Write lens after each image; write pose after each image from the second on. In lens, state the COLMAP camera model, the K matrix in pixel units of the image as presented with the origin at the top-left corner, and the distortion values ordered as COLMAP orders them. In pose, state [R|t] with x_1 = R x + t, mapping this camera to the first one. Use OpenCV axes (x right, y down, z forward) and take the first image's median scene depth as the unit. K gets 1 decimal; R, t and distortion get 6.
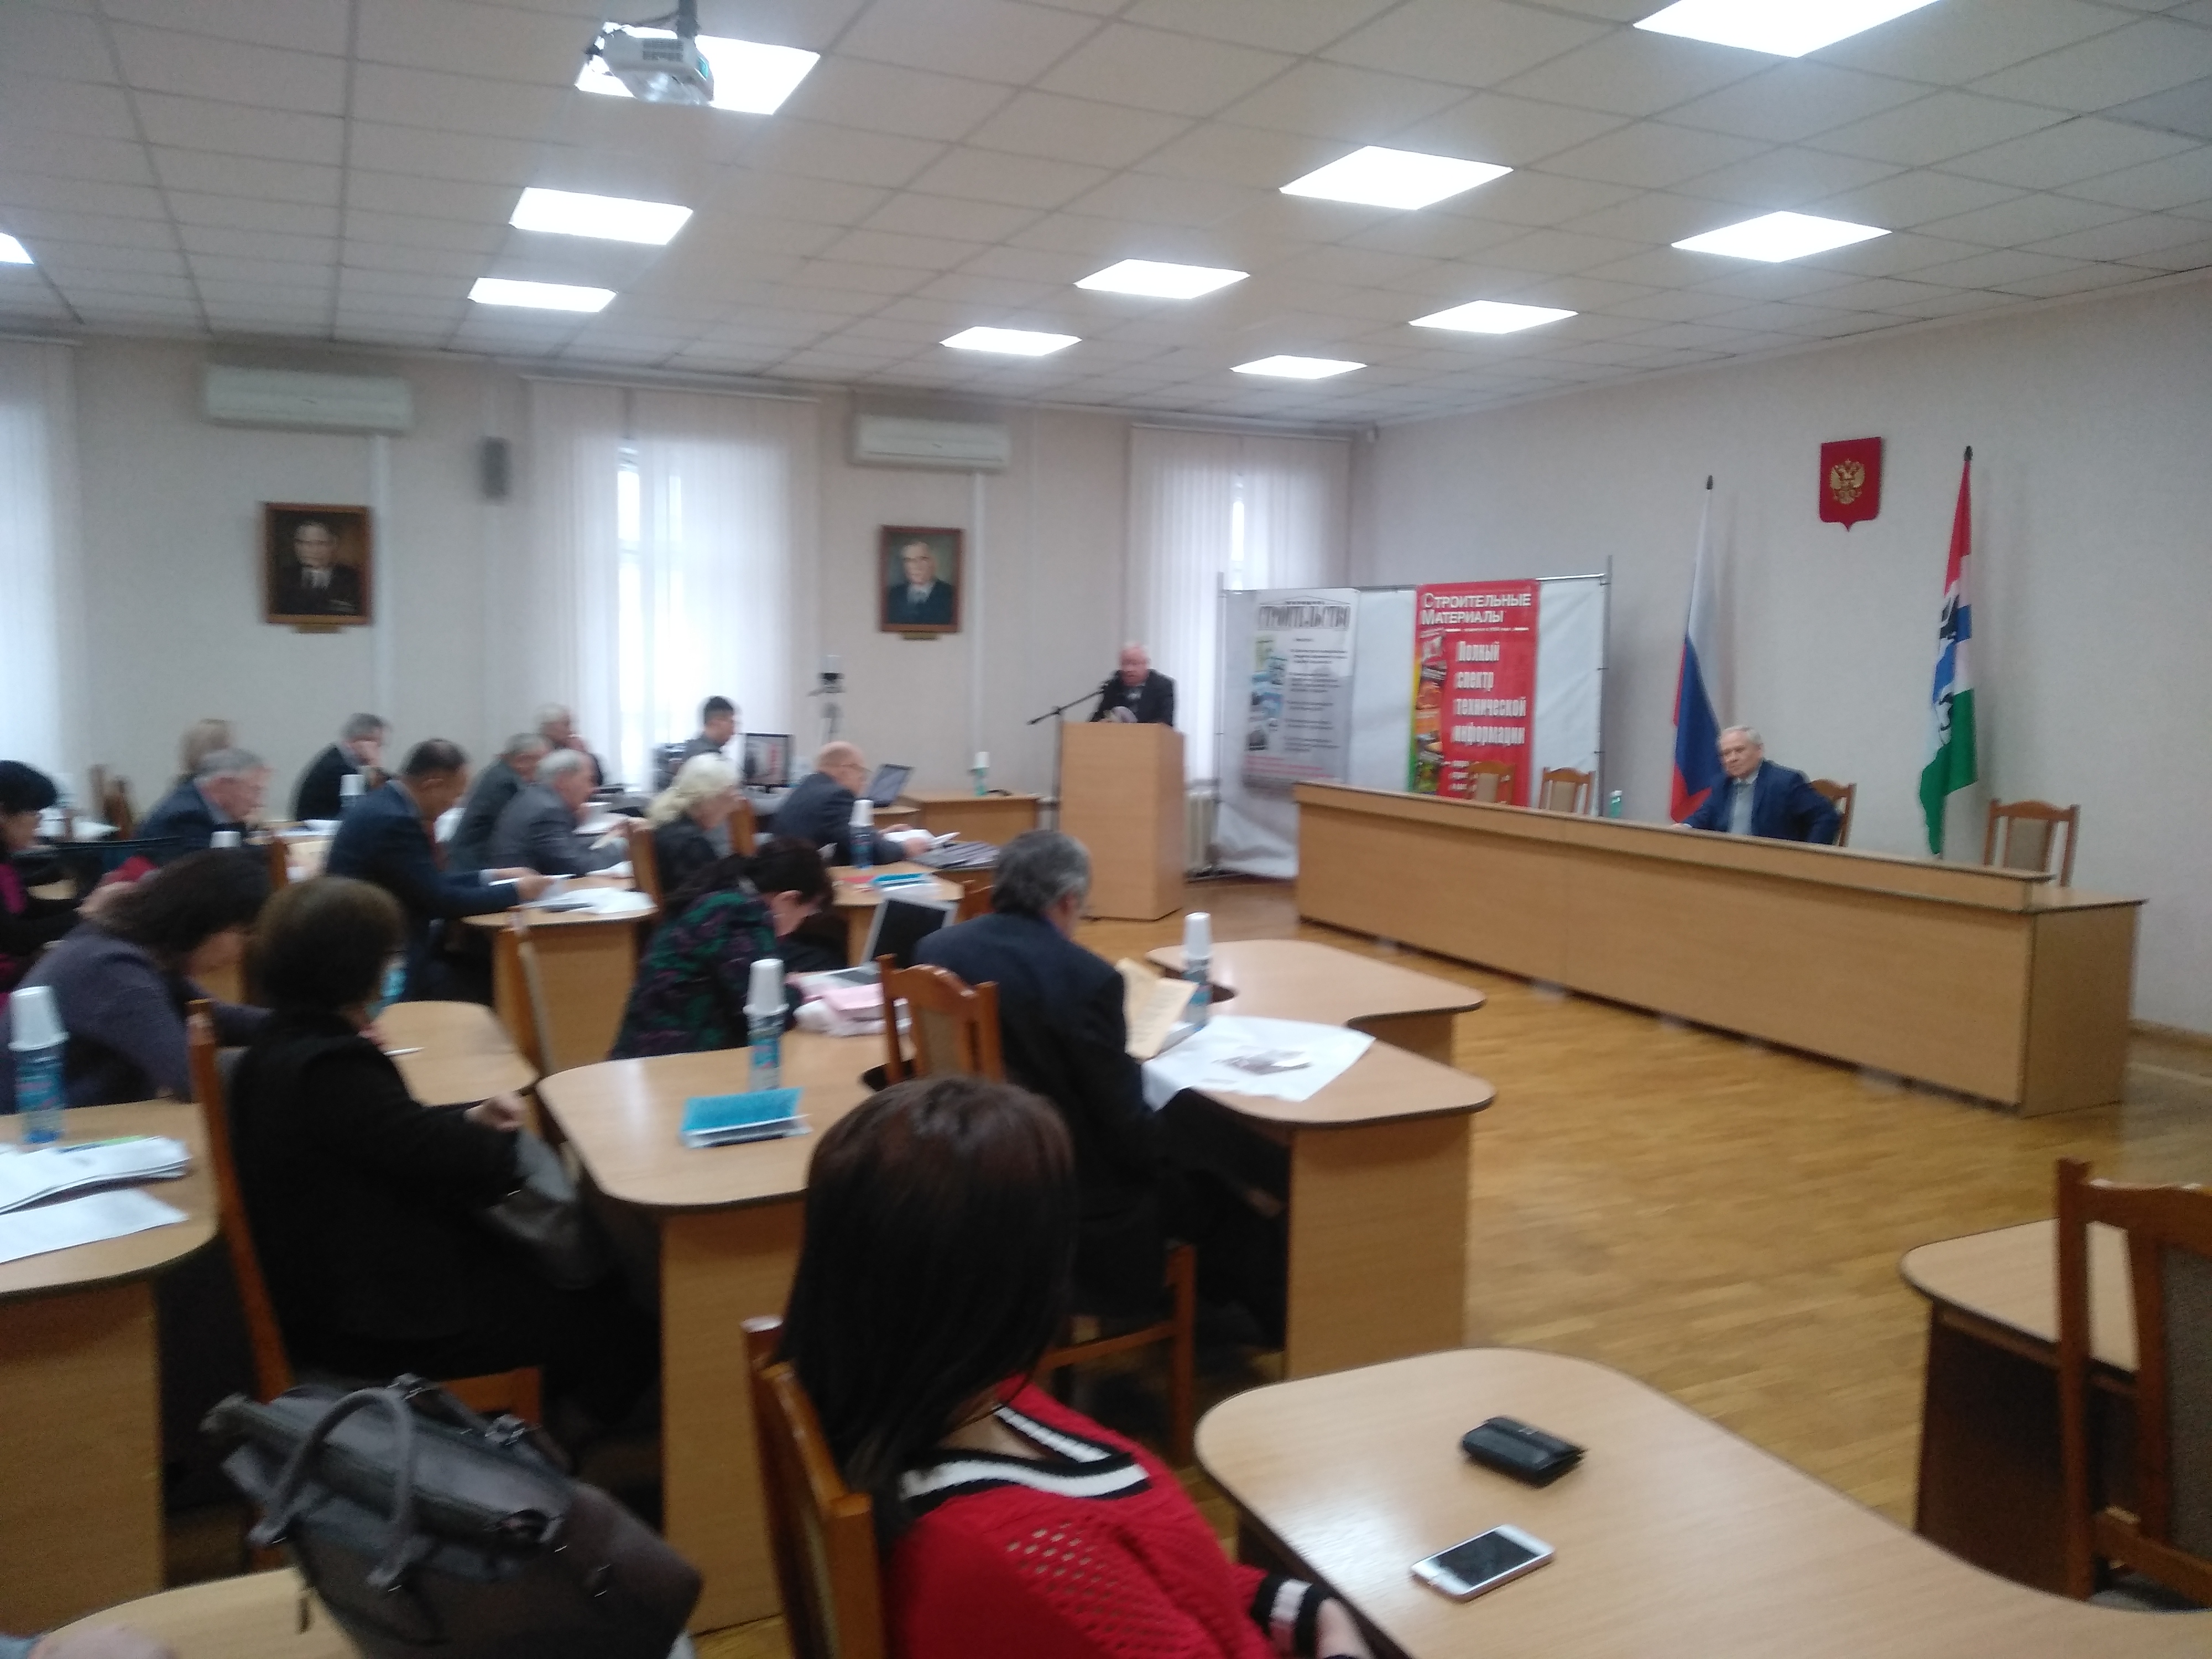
lens RADIAL K [[1700.8, 0, 1106.0], [0, 1700.8, 829.5], [0, 0, 1]] dist [0.039662, -0.139925]
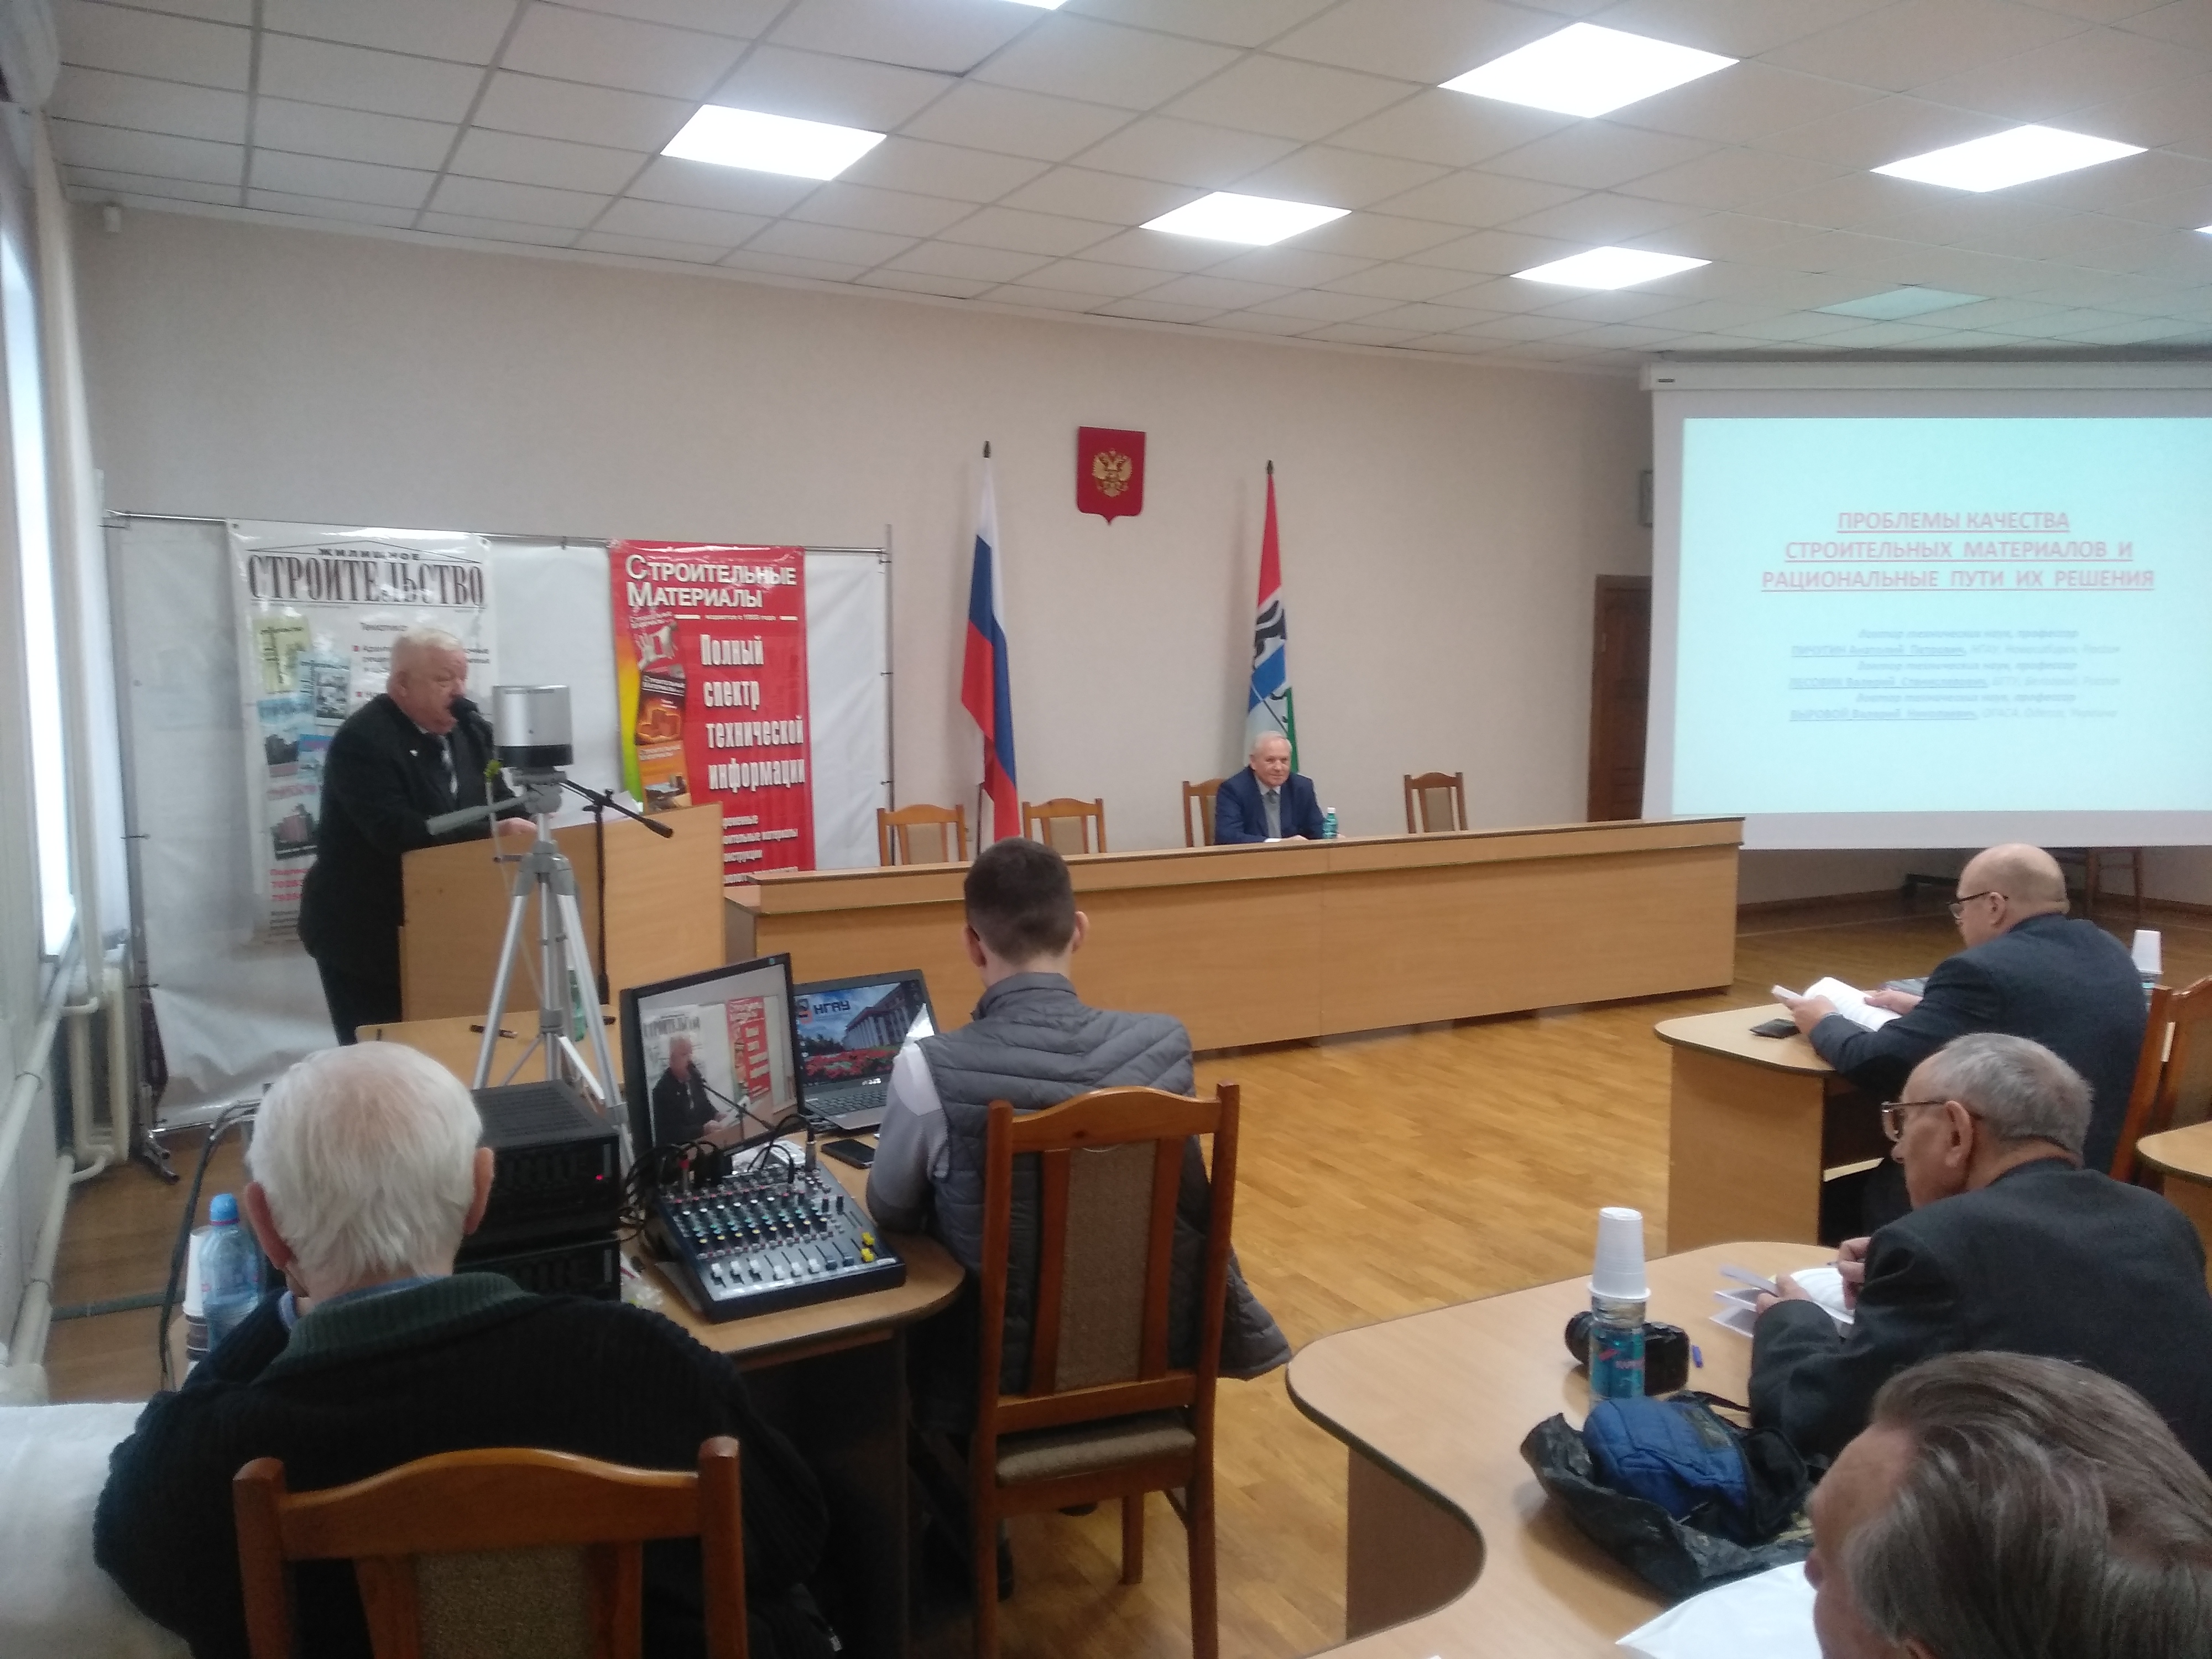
lens RADIAL K [[1706.5, 0, 1106.0], [0, 1706.5, 829.5], [0, 0, 1]] dist [0.013821, -0.056468]
pose [[-0.056675, -0.108774, 0.992450, -0.457713], [0.100407, 0.988387, 0.114063, -0.097422], [-0.993331, 0.106114, -0.045095, 0.899711]]
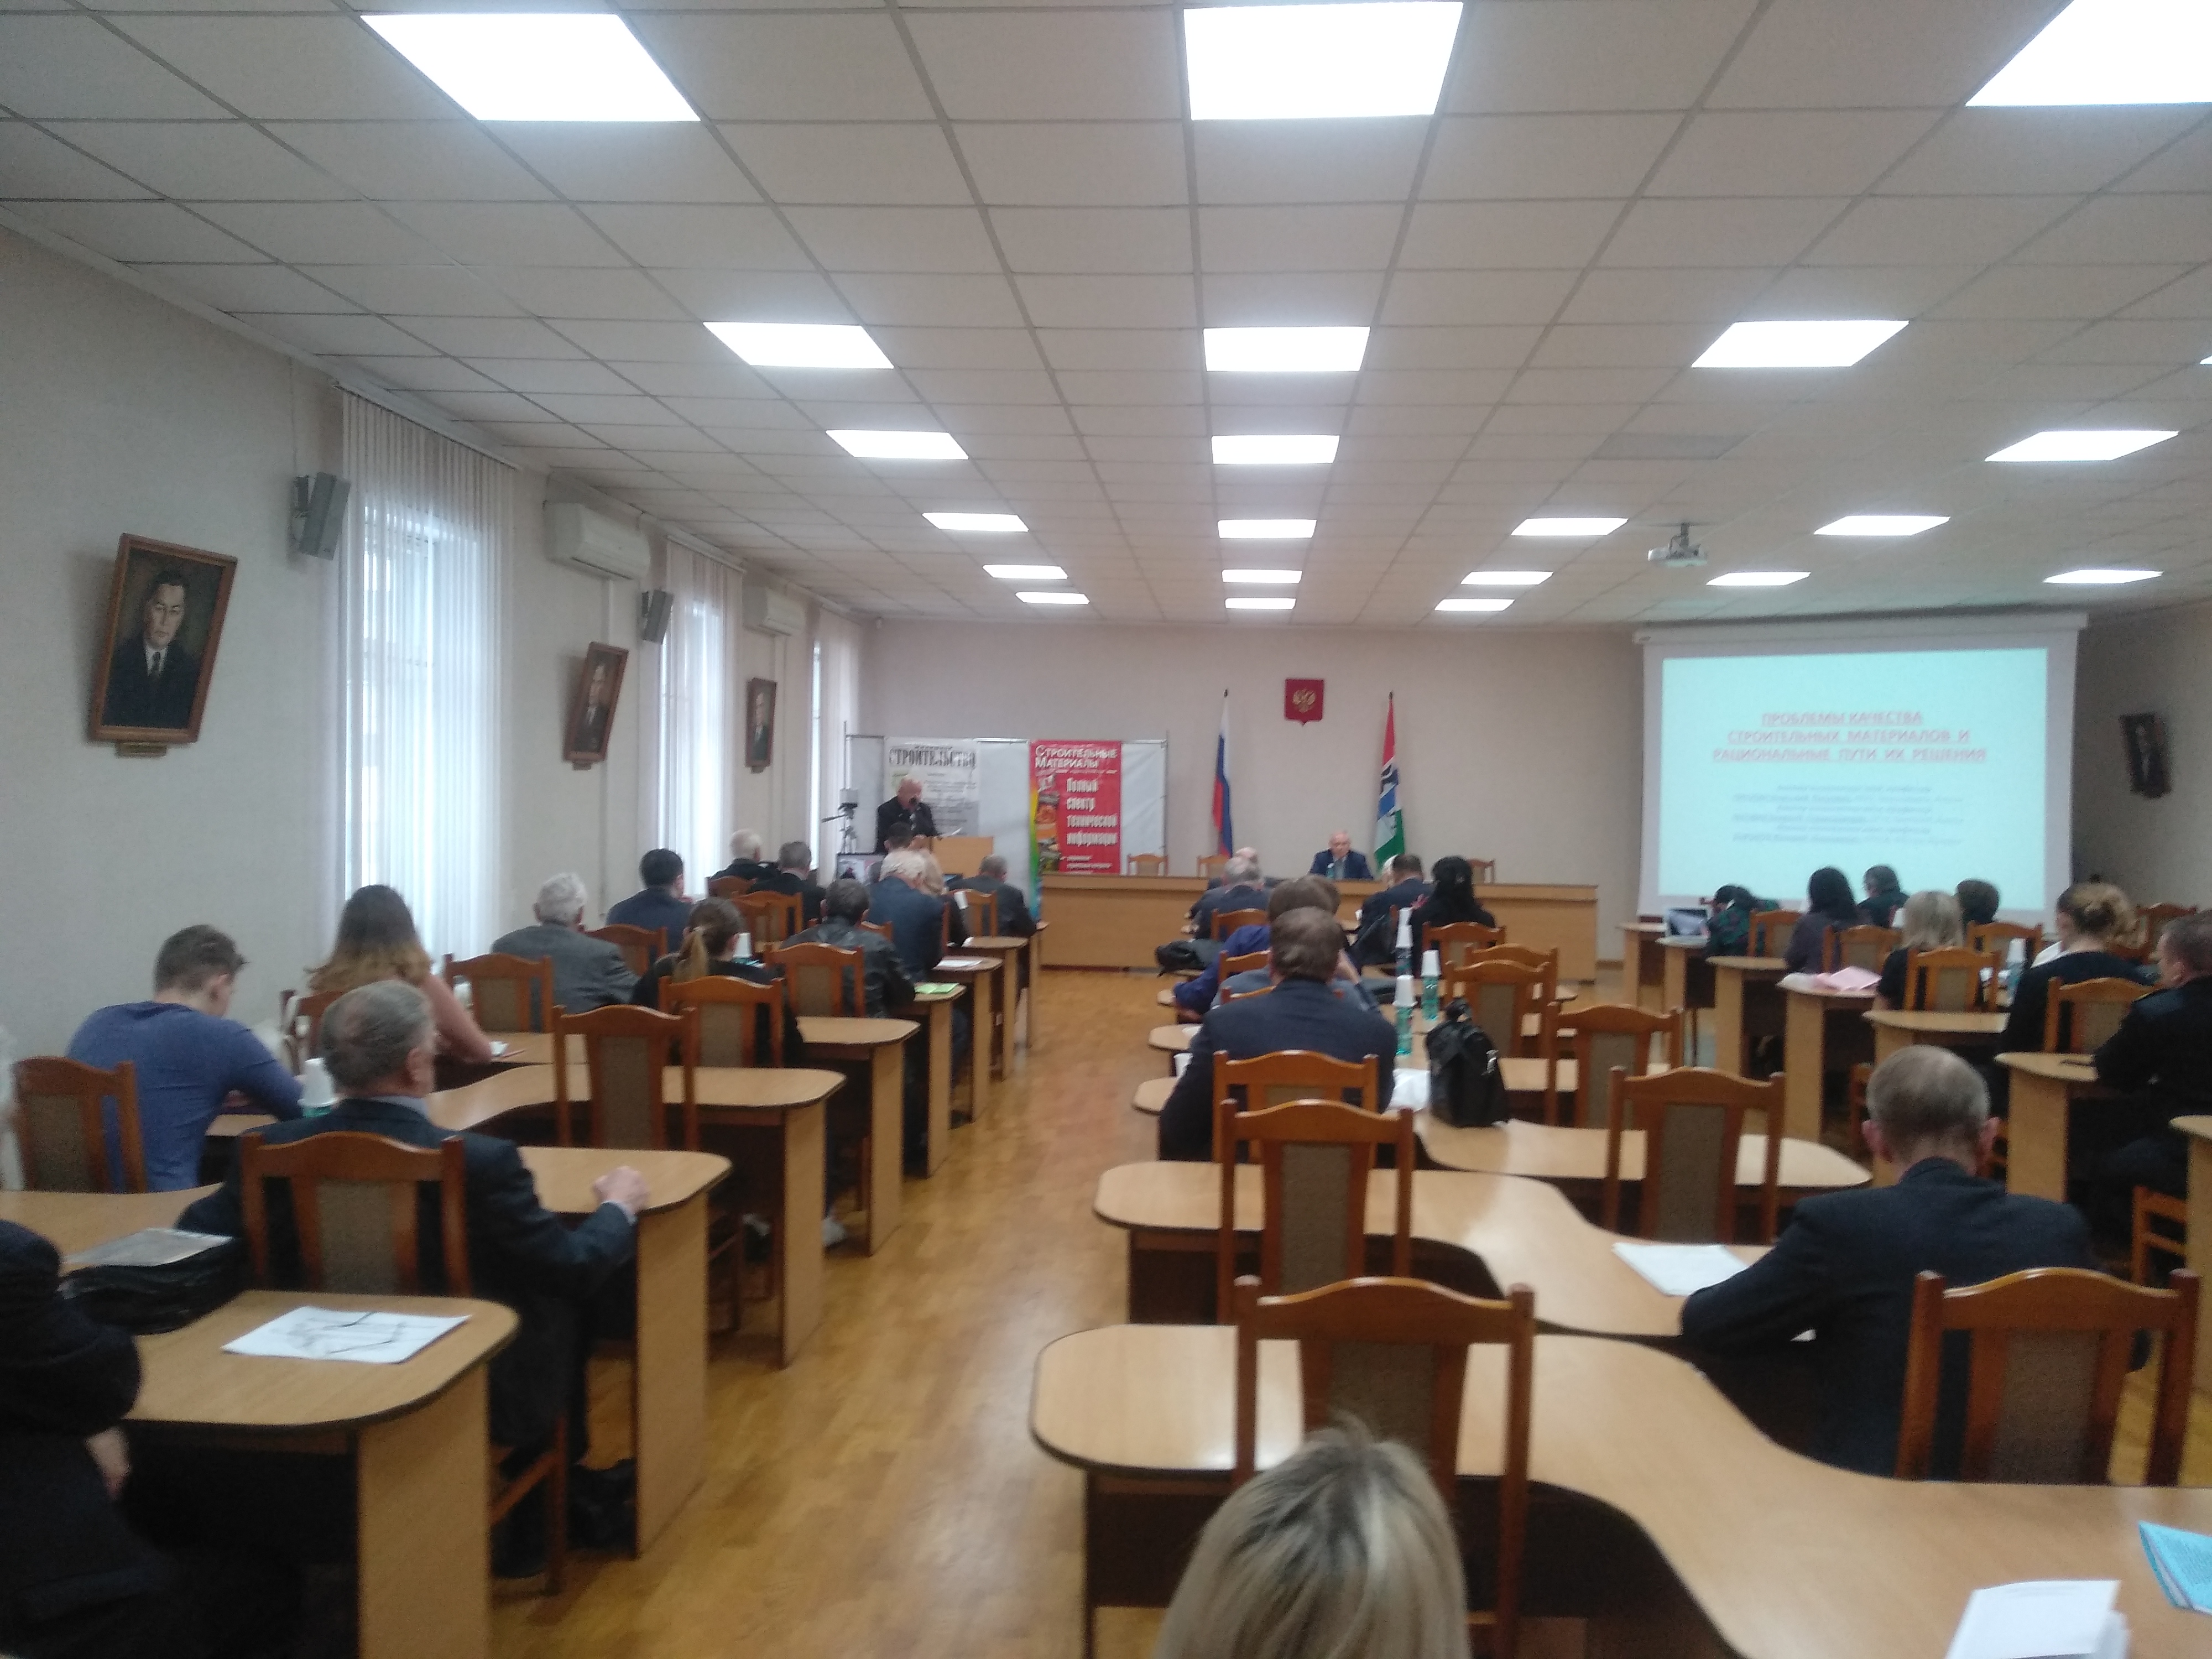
lens RADIAL K [[1700.8, 0, 1106.0], [0, 1700.8, 829.5], [0, 0, 1]] dist [0.039662, -0.139925]
pose [[0.479866, -0.023061, 0.877039, -1.141393], [0.073504, 0.997197, -0.013997, -0.041244], [-0.874257, 0.071183, 0.480216, 0.240456]]
